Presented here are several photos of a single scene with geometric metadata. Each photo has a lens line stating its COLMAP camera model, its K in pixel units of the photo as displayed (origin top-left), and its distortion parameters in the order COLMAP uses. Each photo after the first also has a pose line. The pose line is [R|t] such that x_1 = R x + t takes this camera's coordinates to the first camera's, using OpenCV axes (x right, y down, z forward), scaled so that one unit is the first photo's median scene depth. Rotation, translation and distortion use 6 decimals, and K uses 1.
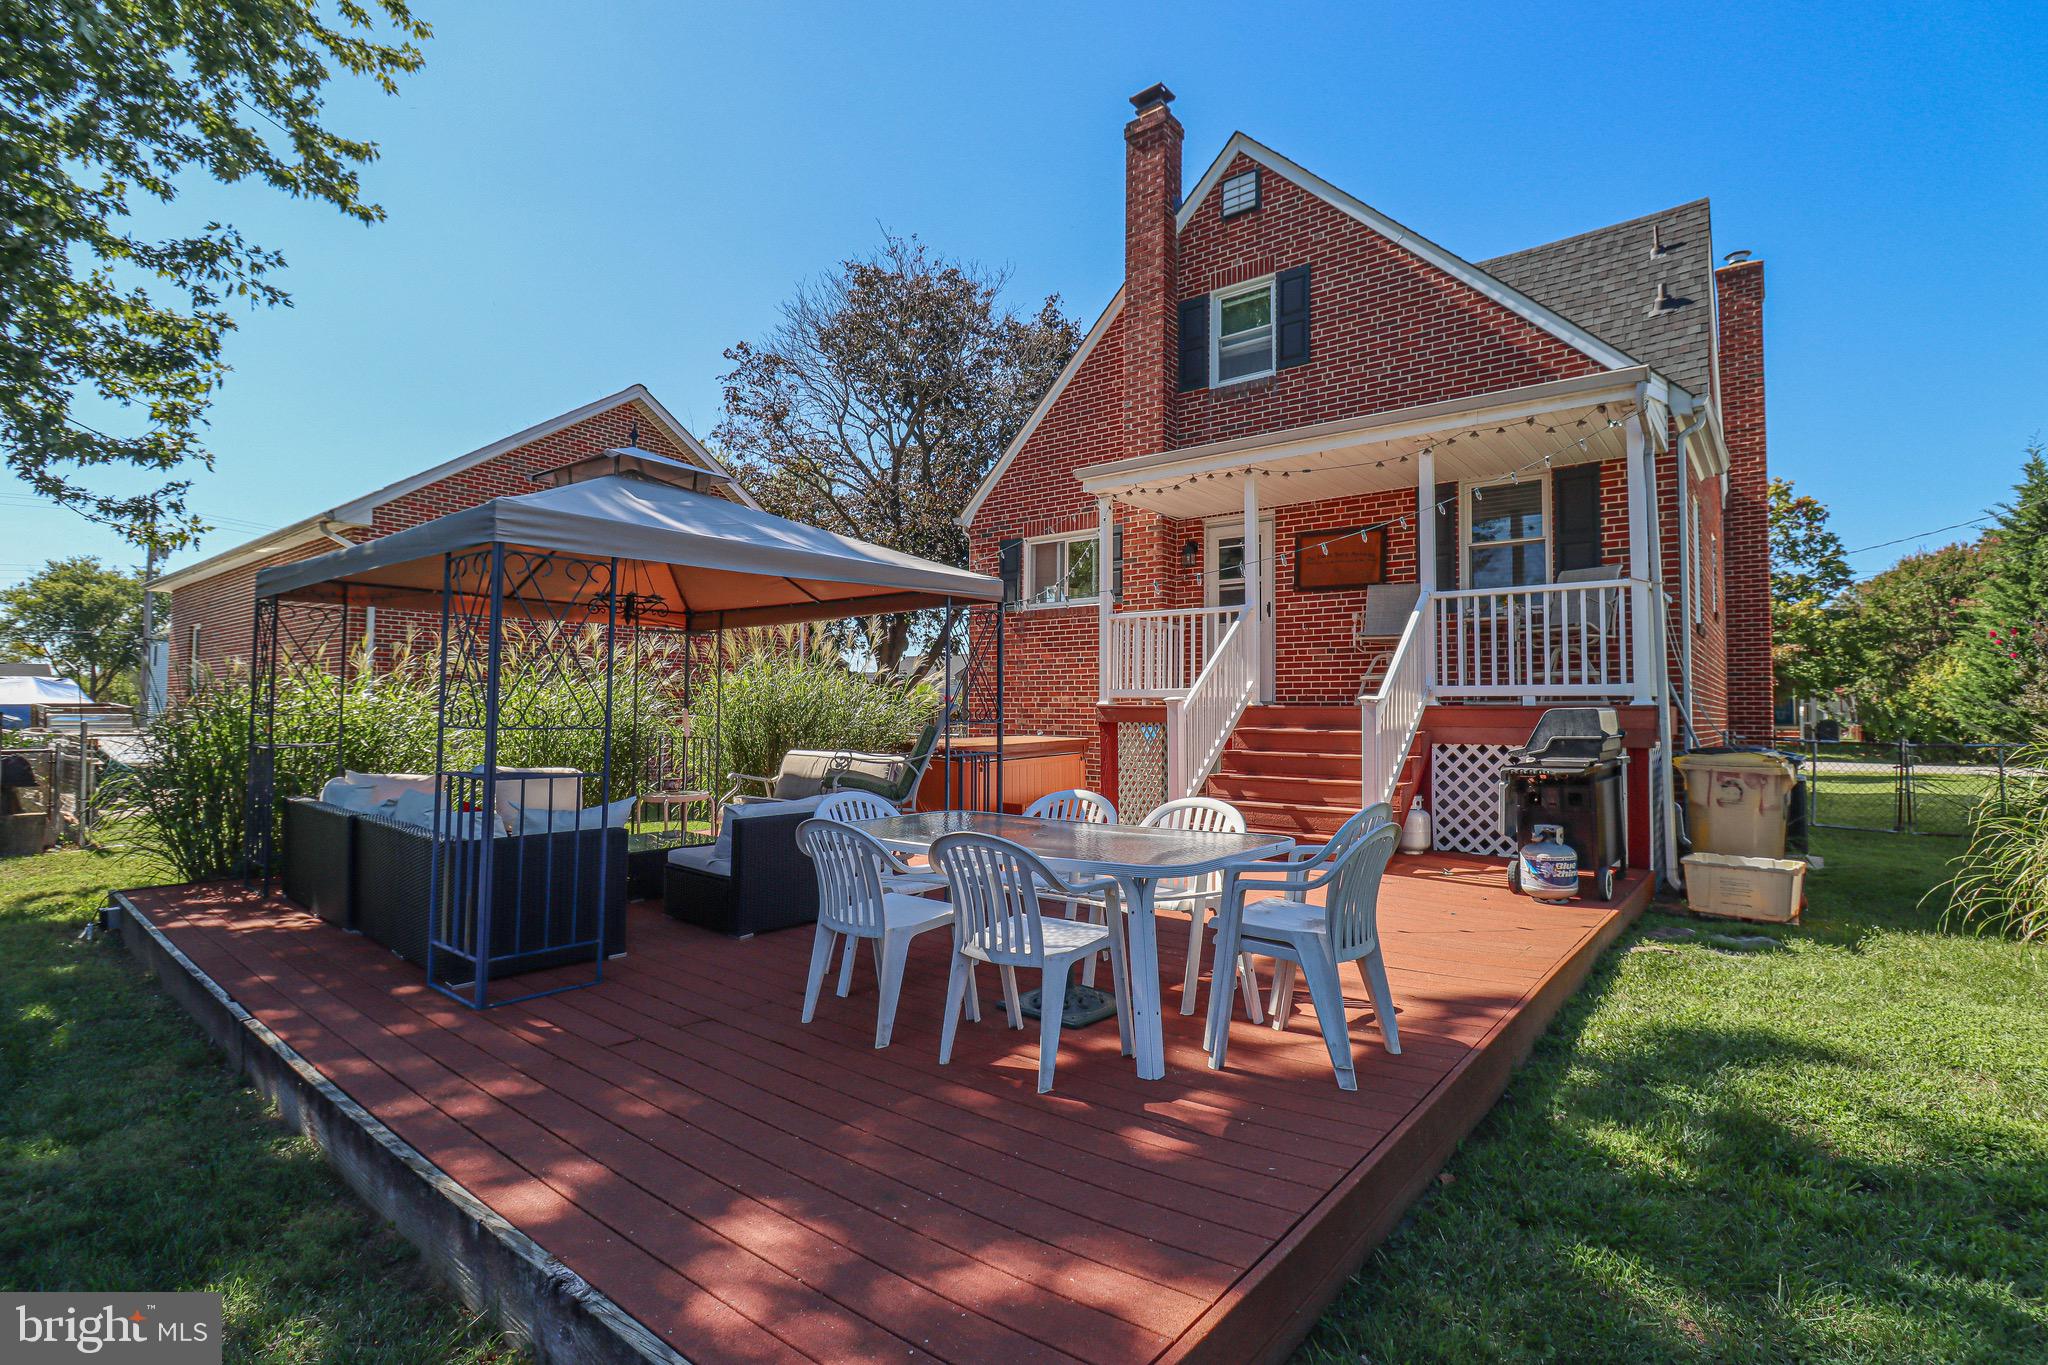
lens RADIAL K [[961.4, 0, 1032.8], [0, 961.4, 674.2], [0, 0, 1]] dist [-0.000033, -0.011769]
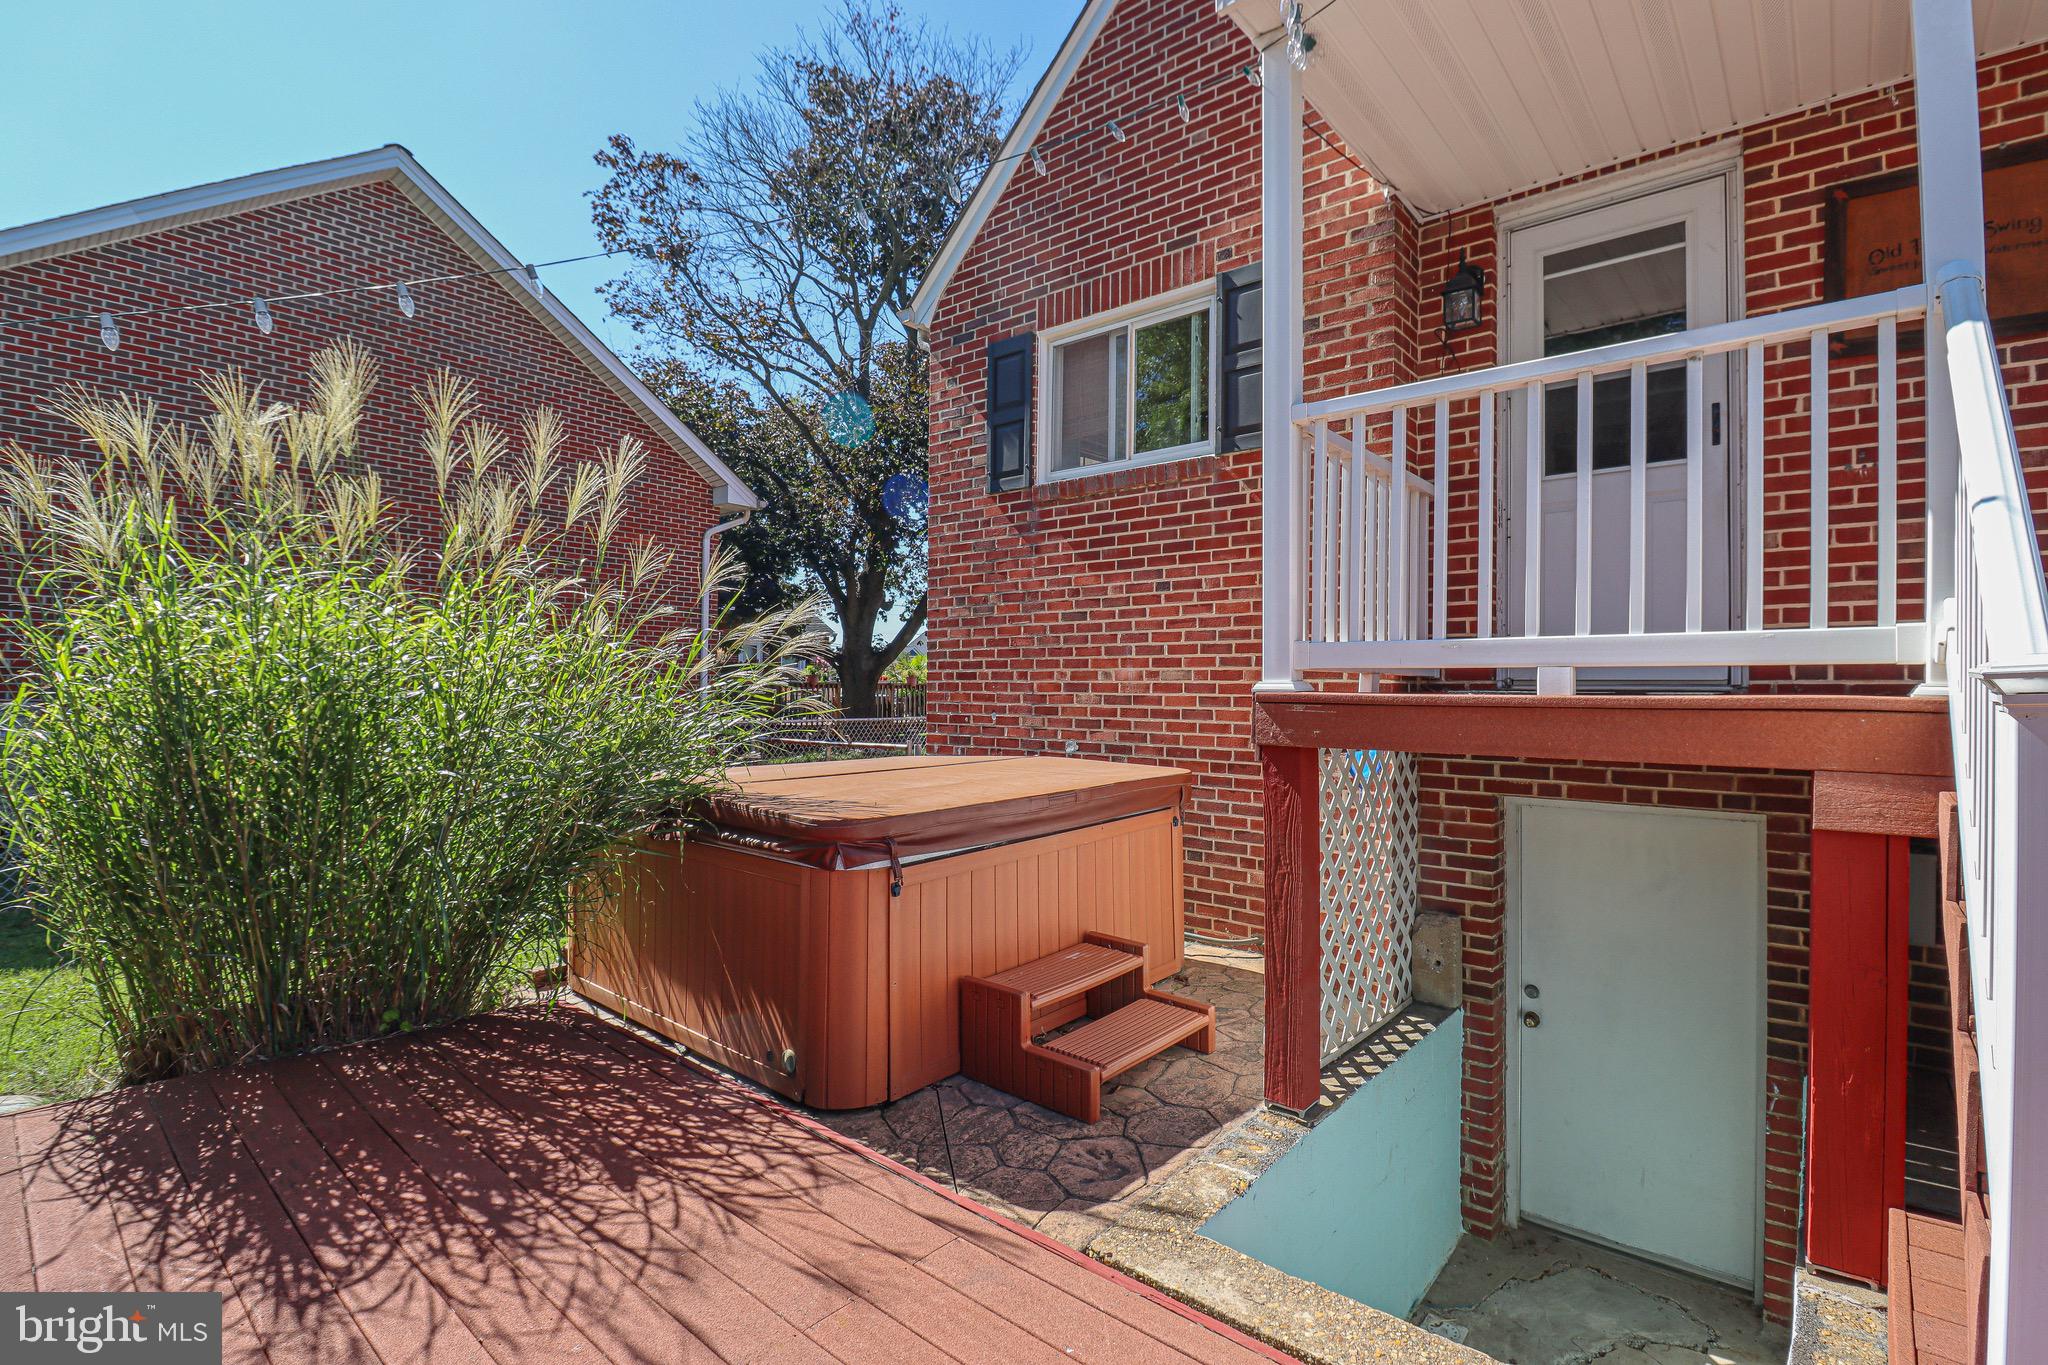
lens RADIAL K [[961.4, 0, 1032.8], [0, 961.4, 674.2], [0, 0, 1]] dist [-0.000033, -0.011769]
pose [[0.999583, 0.001484, -0.028846, 0.002153], [-0.000865, 0.999770, 0.021445, 0.016387], [0.028871, -0.021411, 0.999354, 0.563823]]
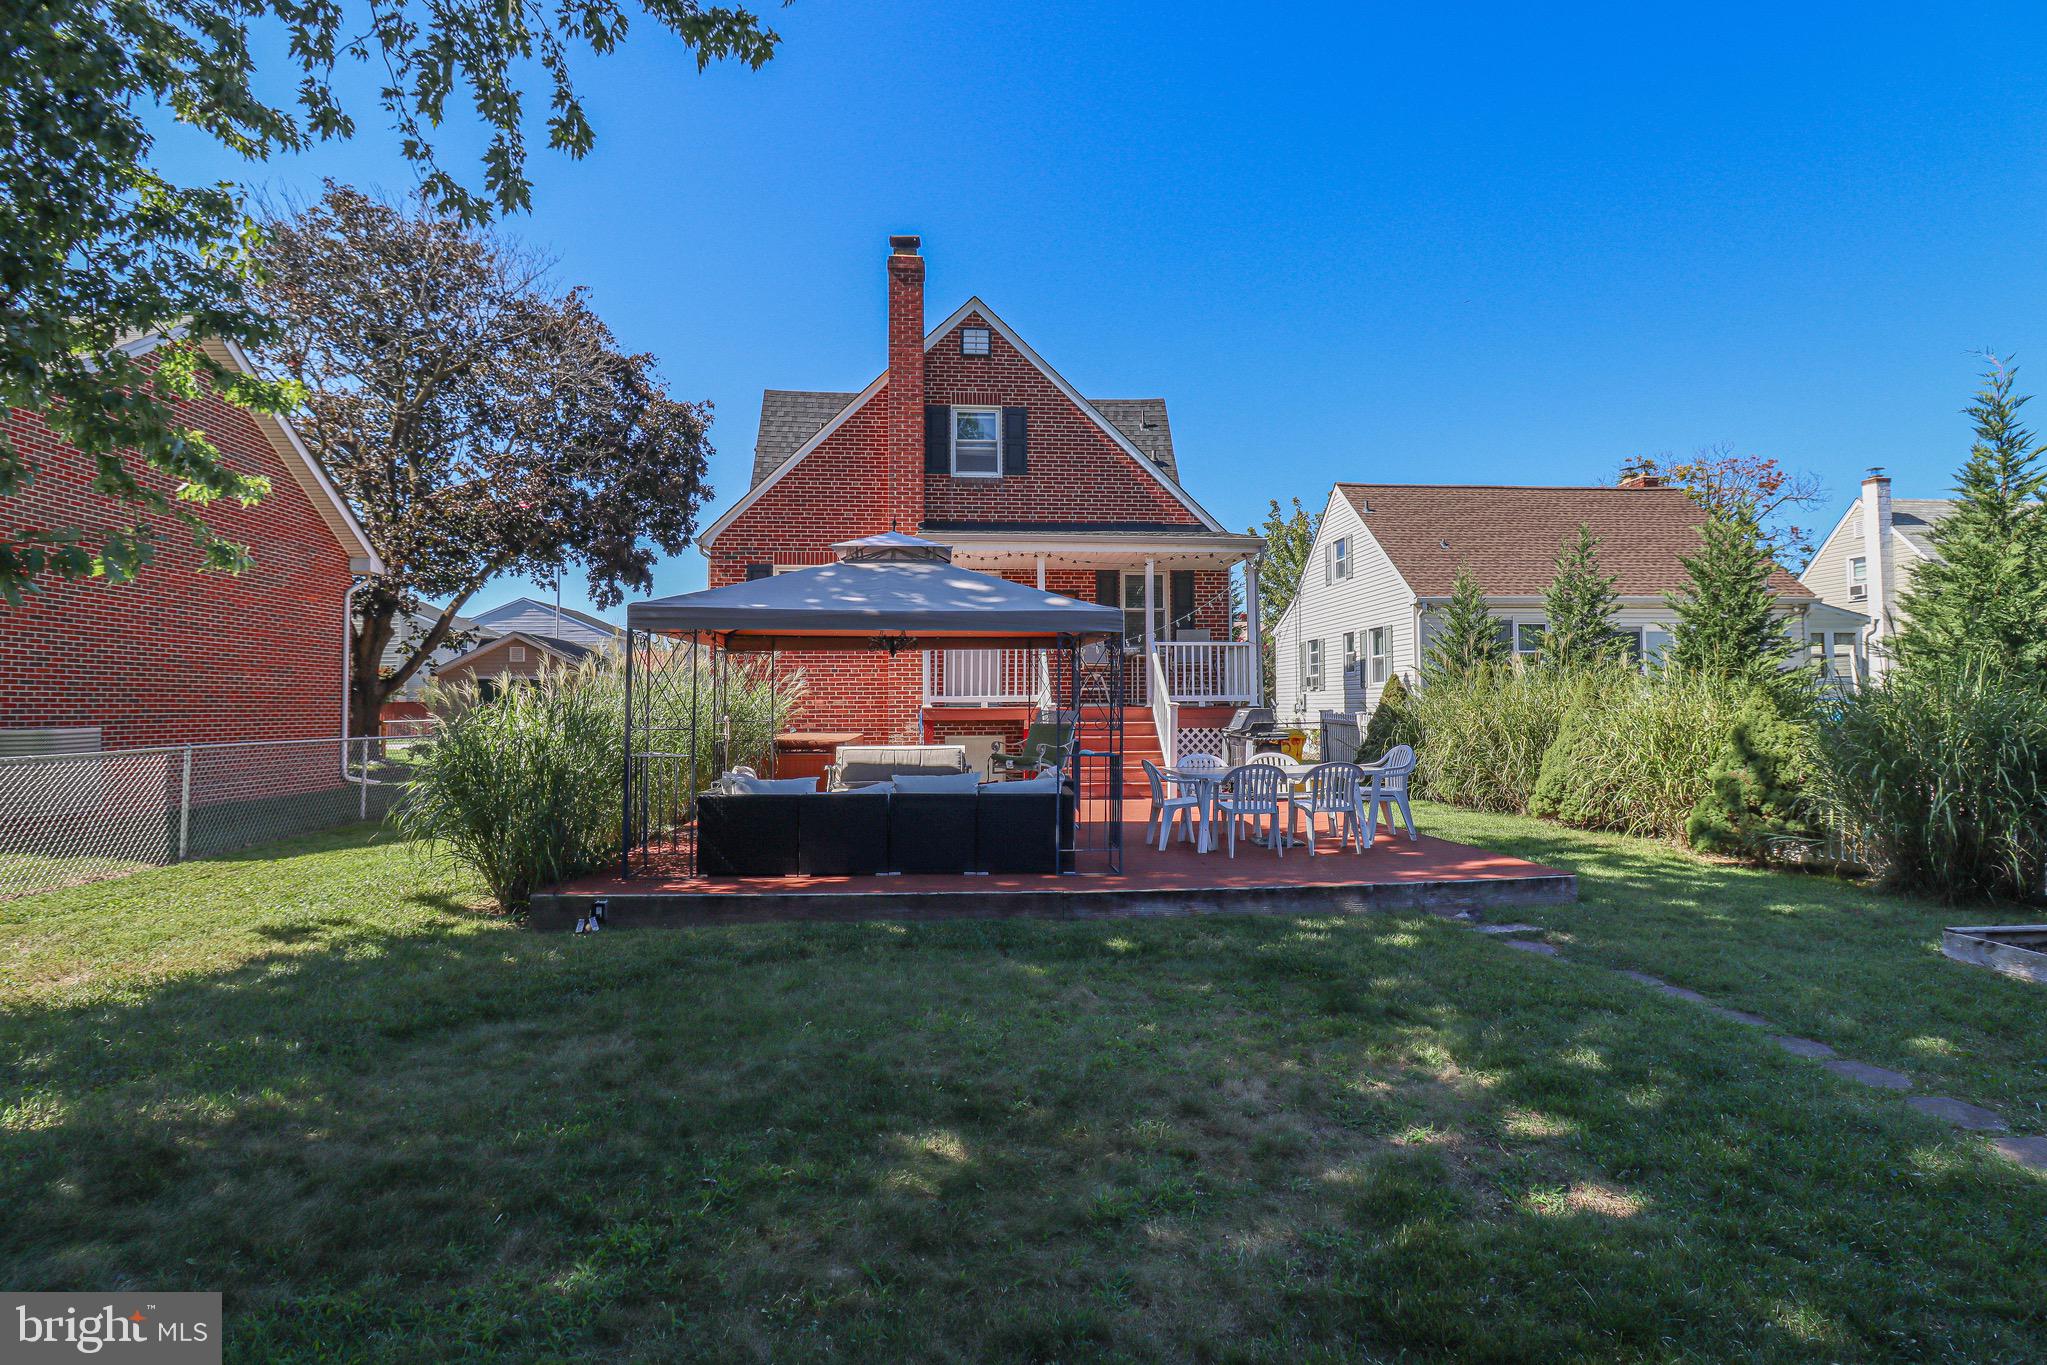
lens RADIAL K [[961.0, 0, 1032.3], [0, 961.0, 674.2], [0, 0, 1]] dist [-0.000033, -0.011769]
pose [[0.747867, 0.023172, 0.663445, -0.589691], [-0.017799, 0.999731, -0.014854, 0.002555], [-0.663610, -0.000699, 0.748078, -0.091623]]
